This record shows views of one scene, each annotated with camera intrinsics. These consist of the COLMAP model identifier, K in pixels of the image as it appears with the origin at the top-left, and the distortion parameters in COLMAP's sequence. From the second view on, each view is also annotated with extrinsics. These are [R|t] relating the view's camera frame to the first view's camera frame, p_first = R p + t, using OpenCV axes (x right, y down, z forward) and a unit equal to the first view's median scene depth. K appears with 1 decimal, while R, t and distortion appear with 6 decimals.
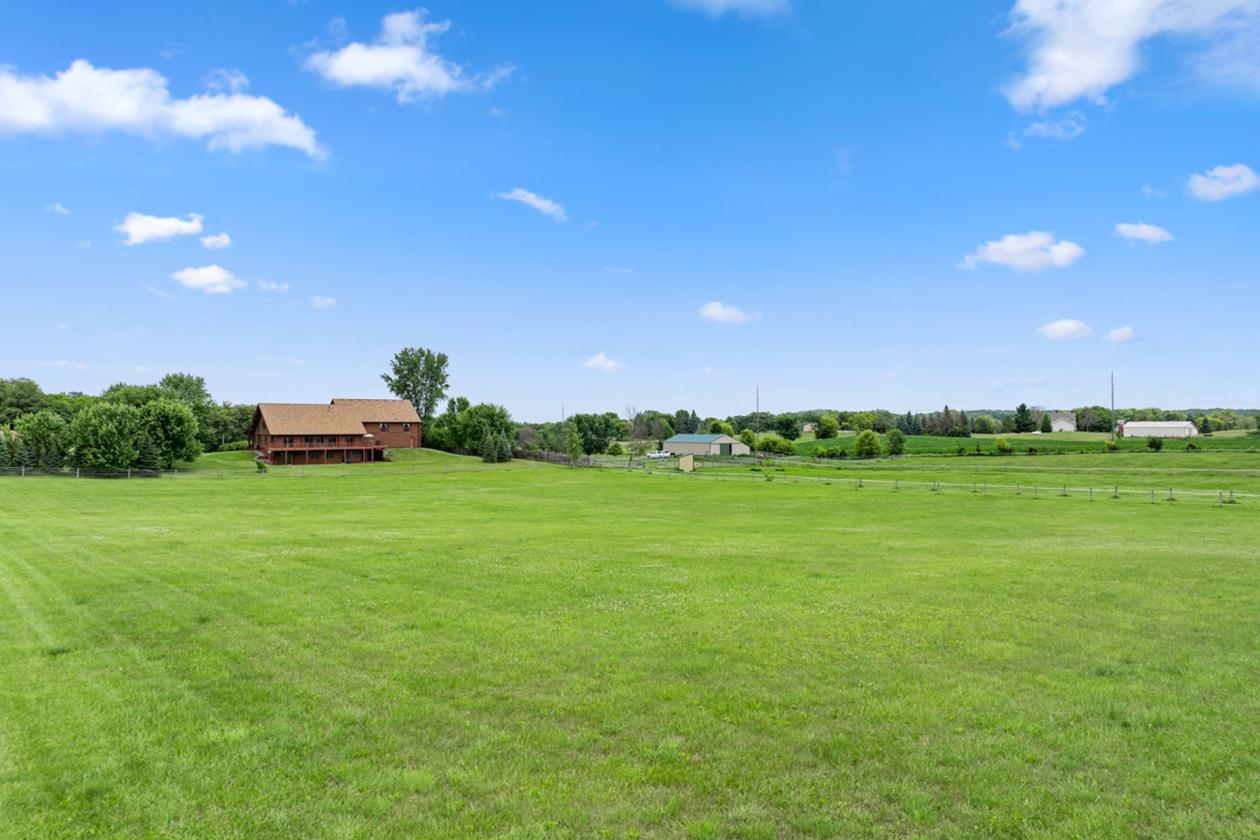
lens RADIAL K [[895.6, 0, 634.4], [0, 895.6, 415.0], [0, 0, 1]] dist [-0.035491, 0.009991]
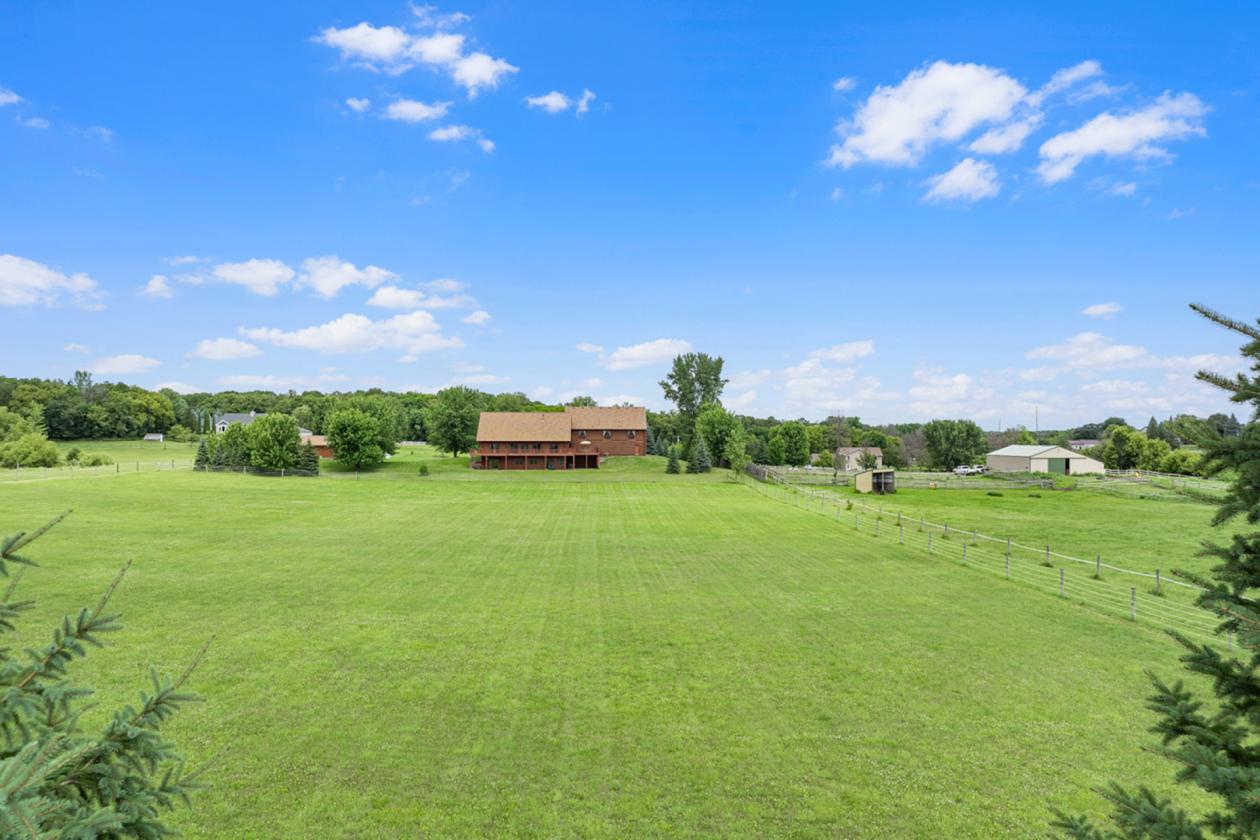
lens RADIAL K [[898.2, 0, 630.0], [0, 898.2, 420.0], [0, 0, 1]] dist [-0.024773, 0.003189]
pose [[0.802536, -0.000510, -0.596603, 0.371241], [0.001949, 0.999997, 0.001767, -0.004896], [0.596600, -0.002581, 0.802534, 0.215089]]
